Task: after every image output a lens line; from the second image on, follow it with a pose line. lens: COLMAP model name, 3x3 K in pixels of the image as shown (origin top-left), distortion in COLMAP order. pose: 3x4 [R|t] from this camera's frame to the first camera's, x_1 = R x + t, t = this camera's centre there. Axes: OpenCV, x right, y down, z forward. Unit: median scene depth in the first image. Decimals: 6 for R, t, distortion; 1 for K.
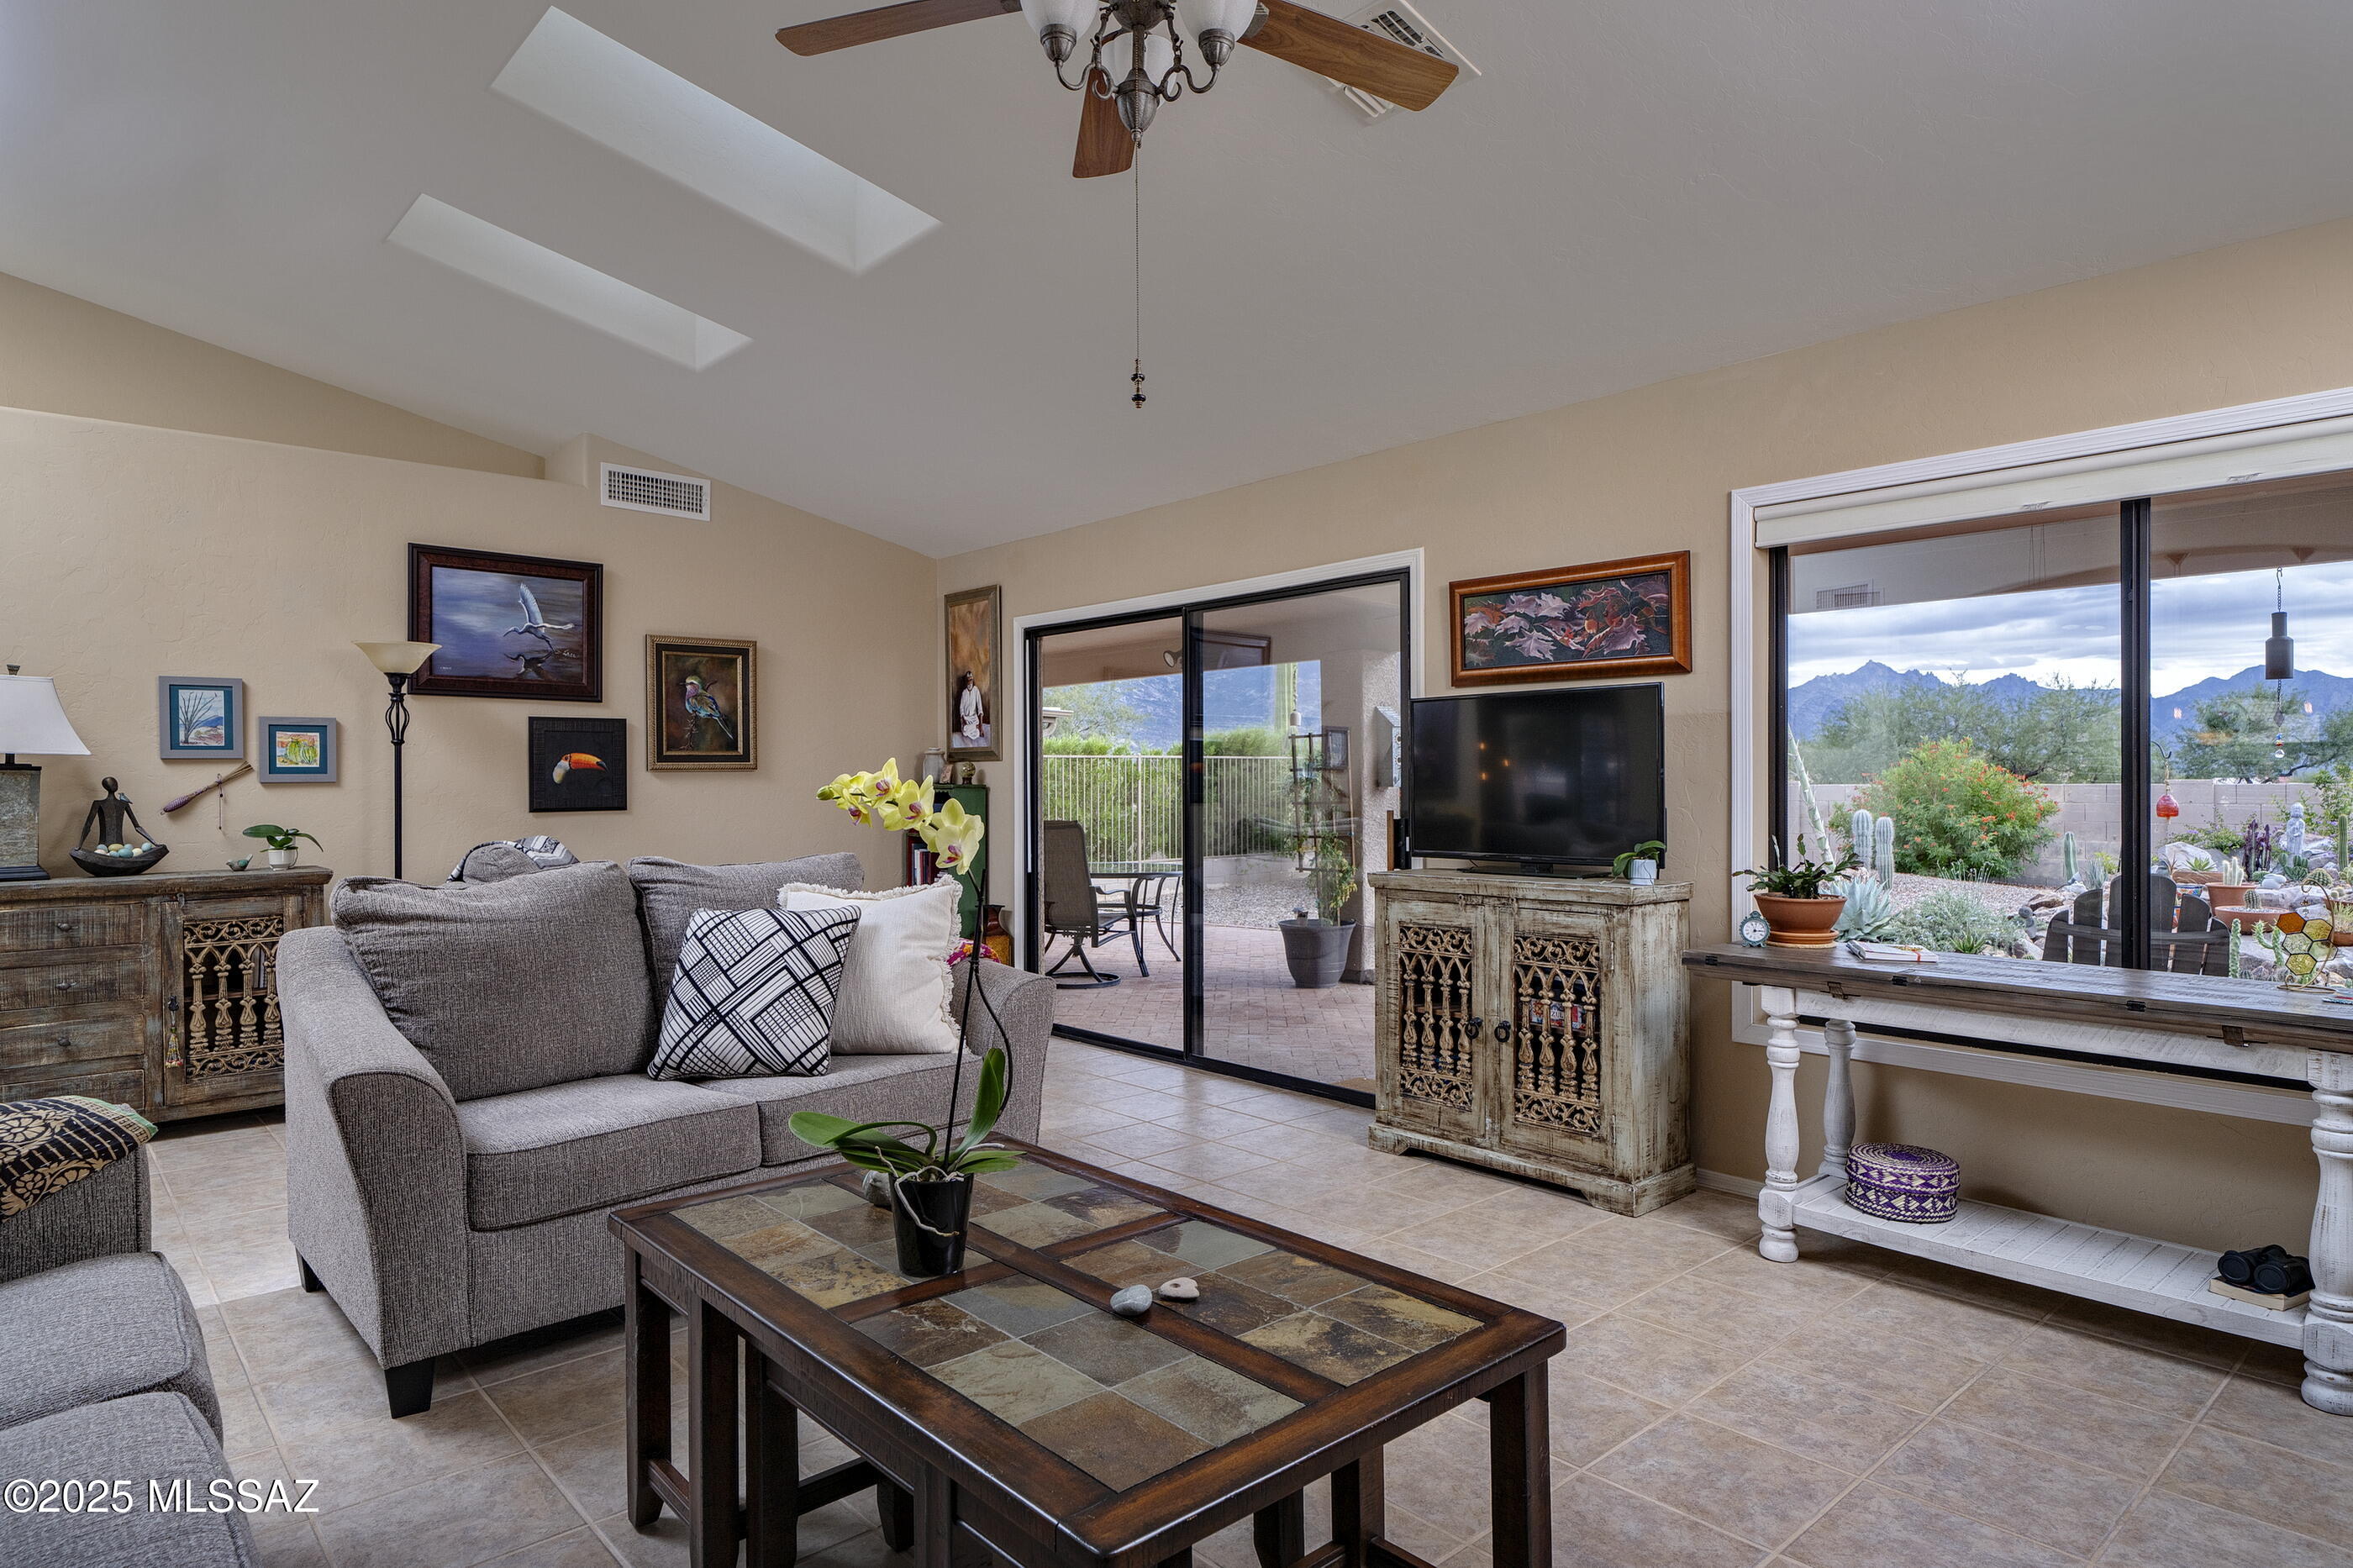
lens RADIAL K [[1342.9, 0, 1180.6], [0, 1342.9, 772.7], [0, 0, 1]] dist [-0.008243, -0.001067]
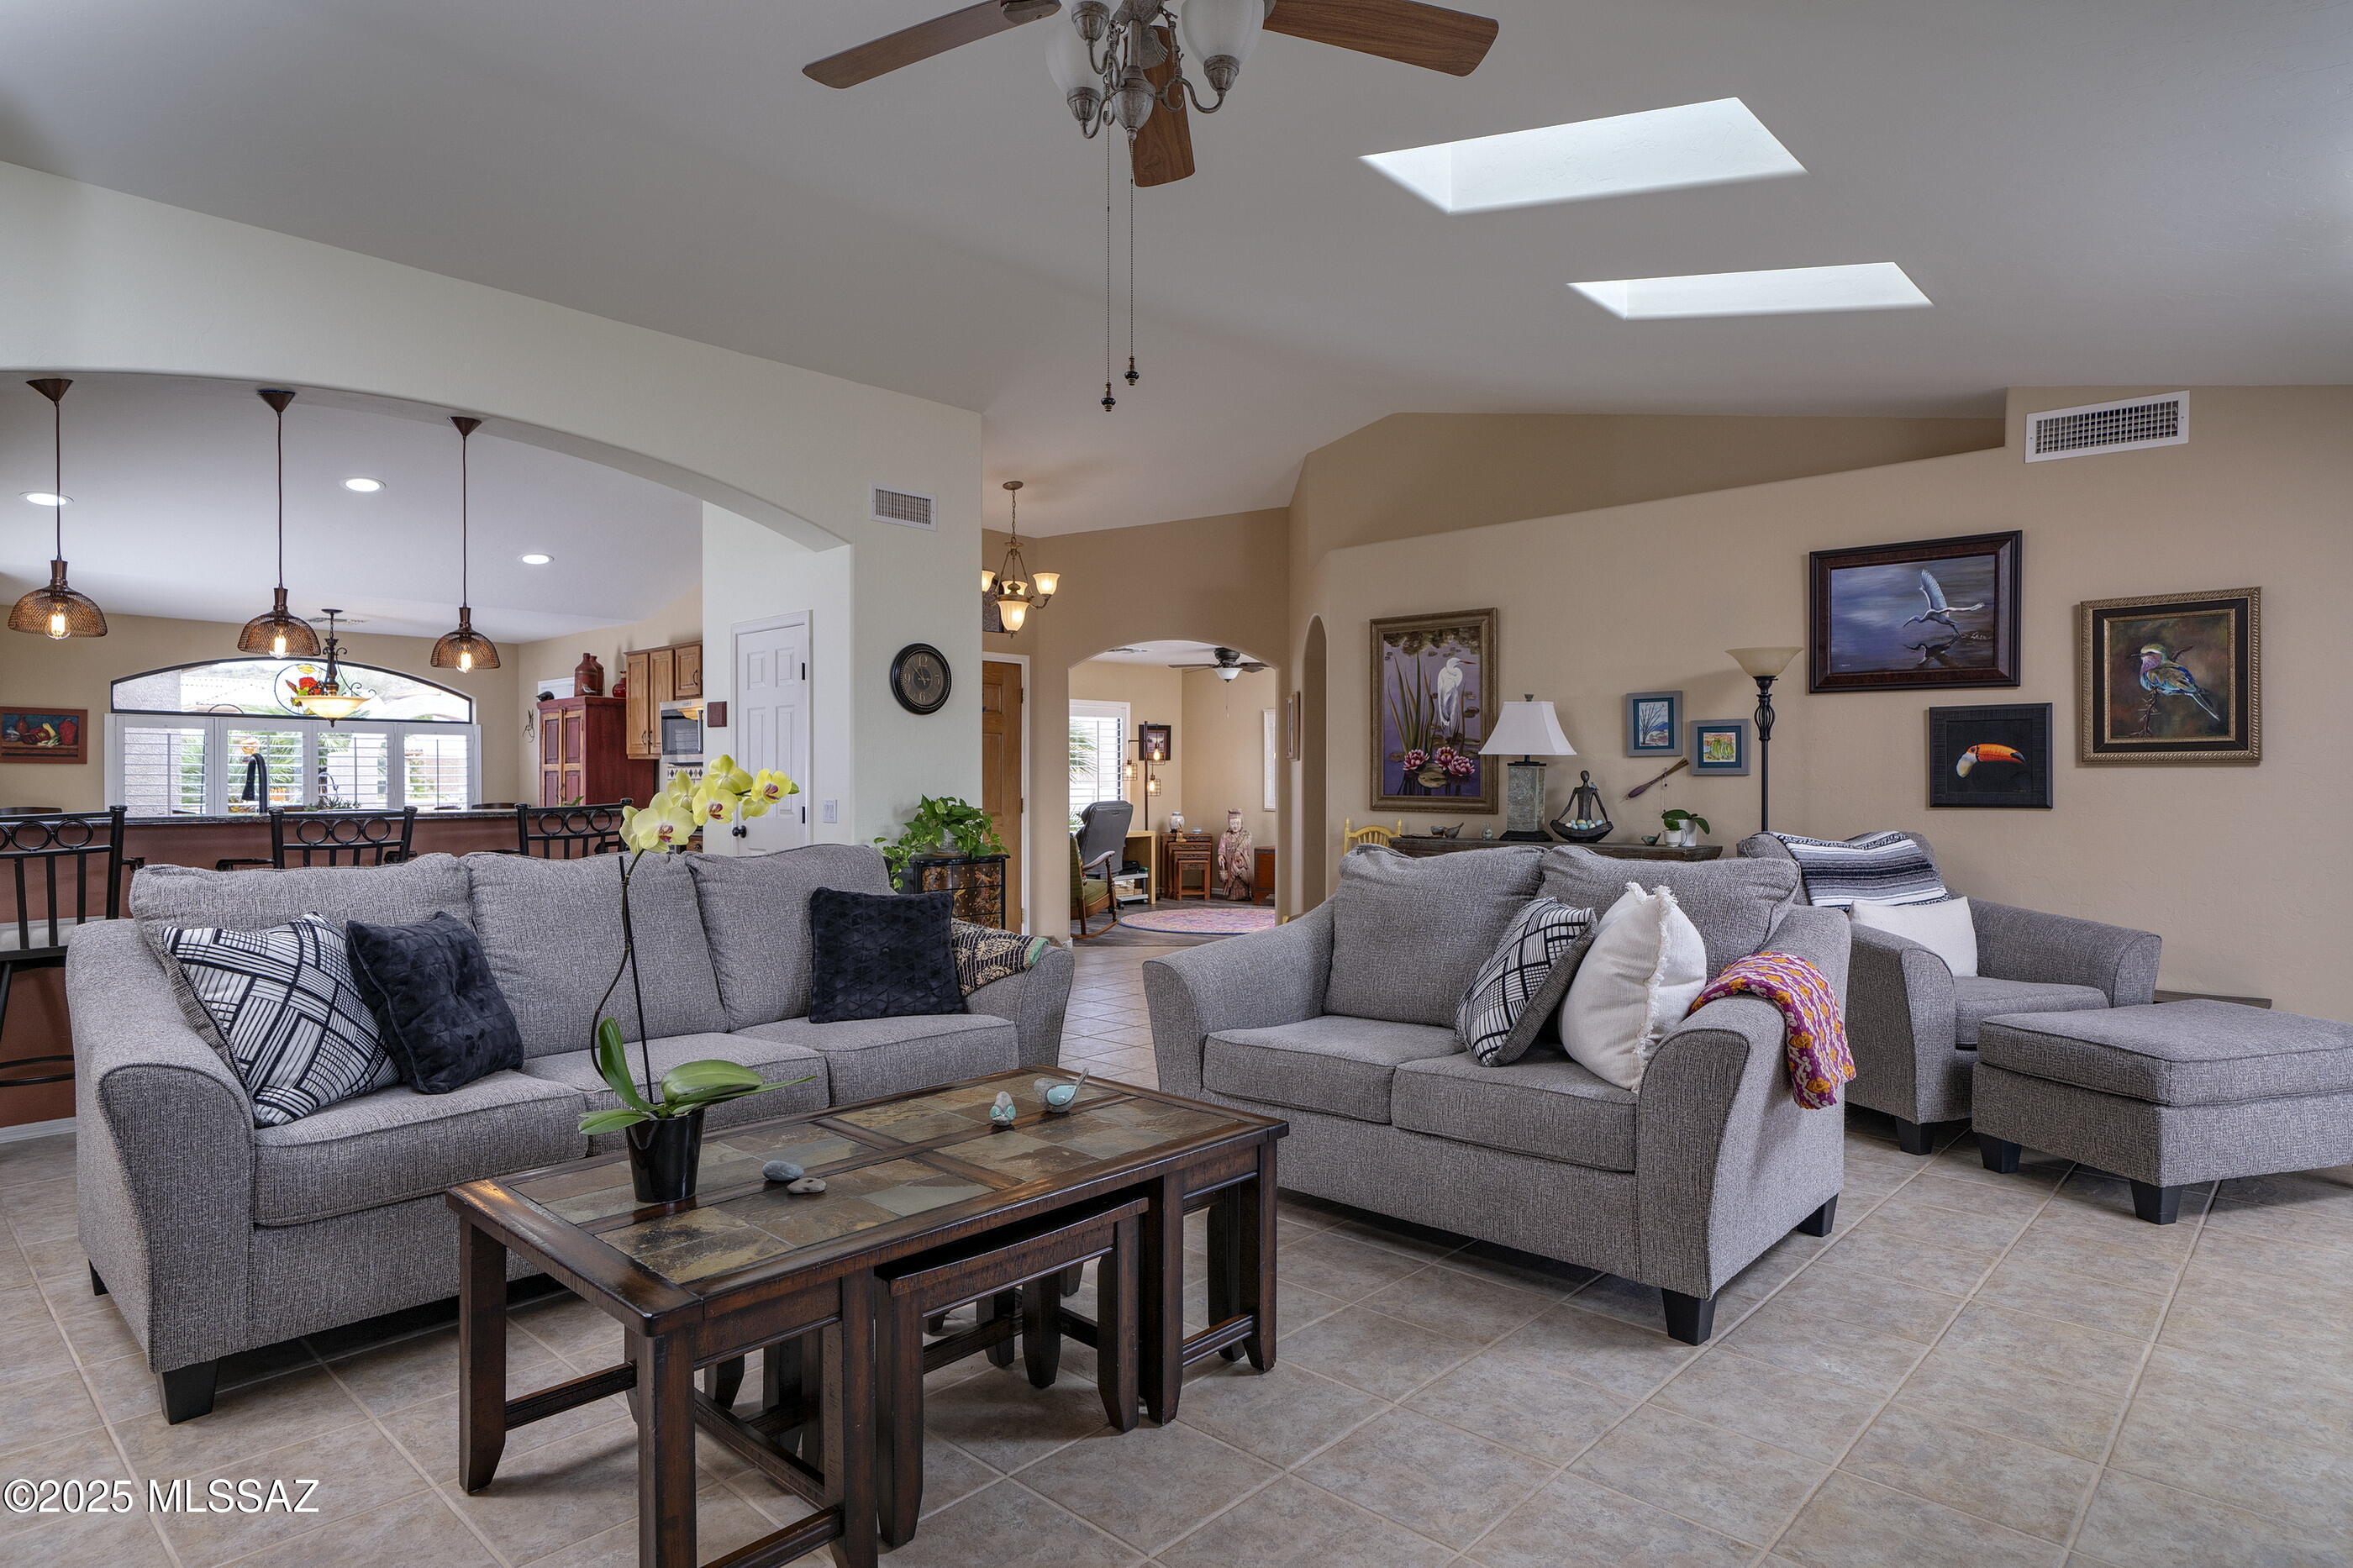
lens RADIAL K [[1268.3, 0, 1183.9], [0, 1268.3, 784.3], [0, 0, 1]] dist [0.004962, -0.000301]
pose [[0.097534, 0.011283, -0.995168, 0.372546], [0.004324, 0.999921, 0.011760, 0.000287], [0.995223, -0.005450, 0.097477, 0.383955]]
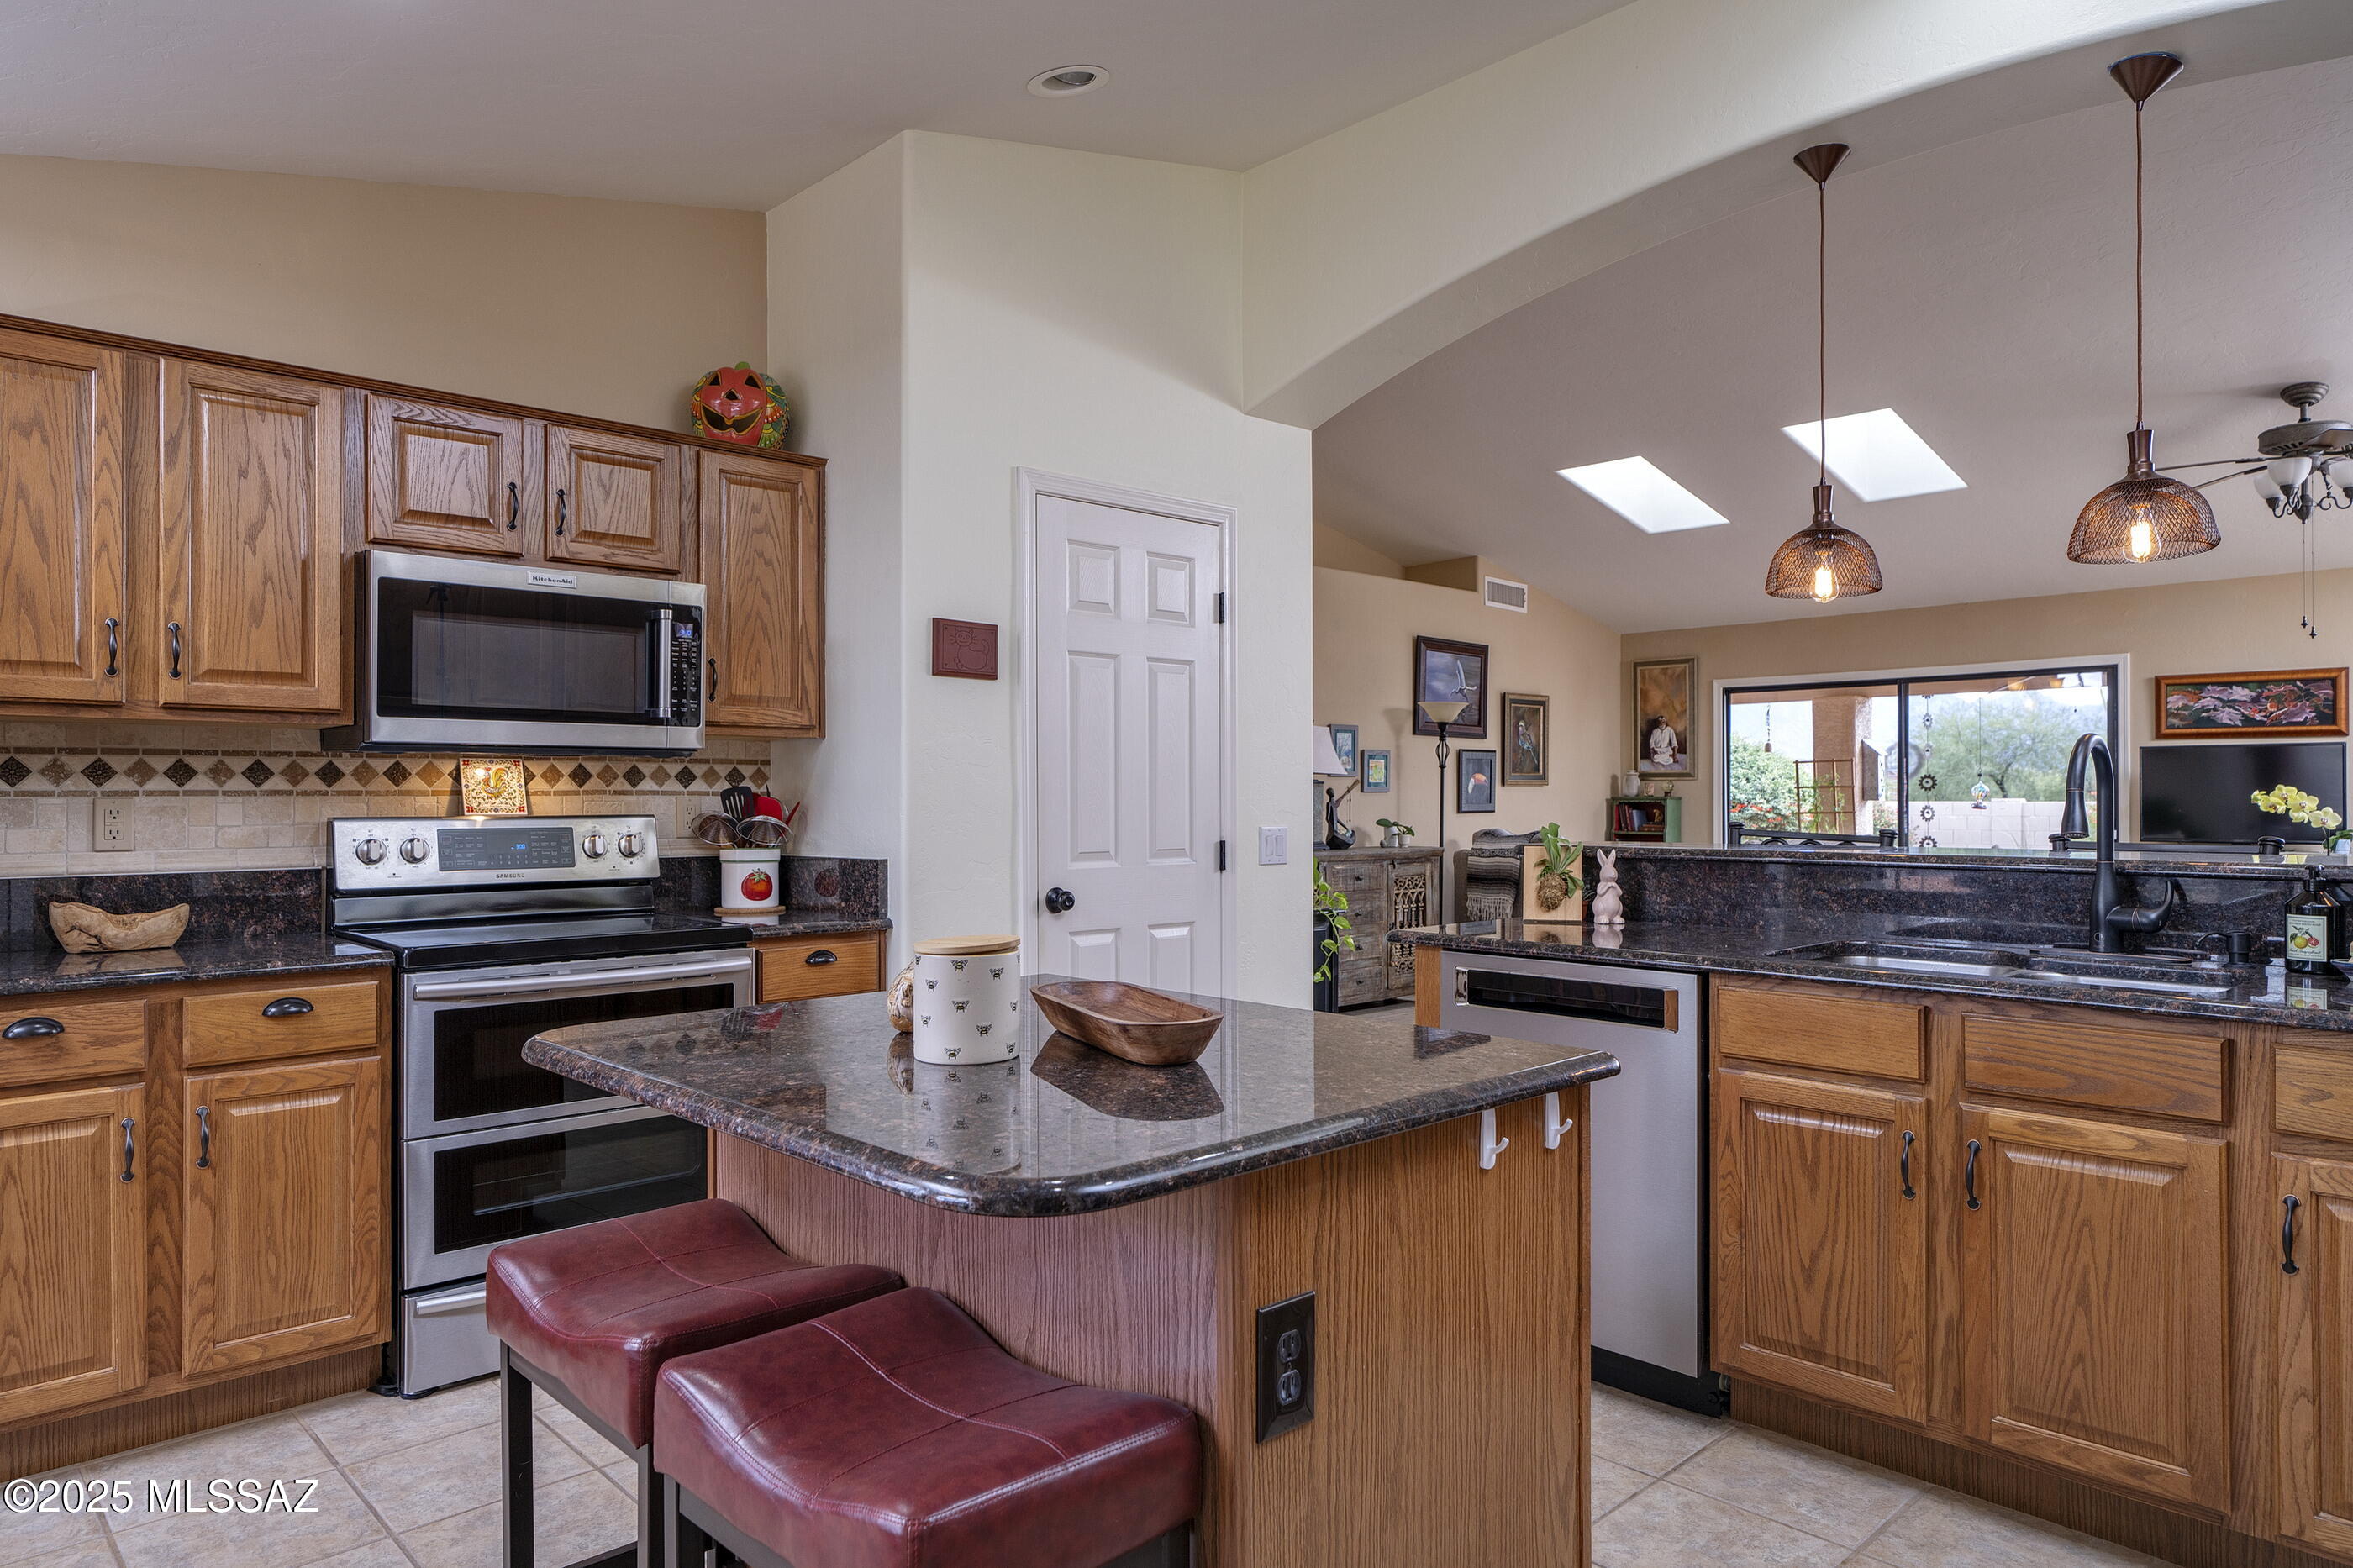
lens RADIAL K [[1461.7, 0, 1177.3], [0, 1461.7, 785.2], [0, 0, 1]] dist [0.002733, 0.001817]
pose [[0.999423, 0.006947, 0.033244, -0.864371], [-0.006885, 0.999974, -0.001977, 0.004056], [-0.033257, 0.001747, 0.999445, -0.622899]]
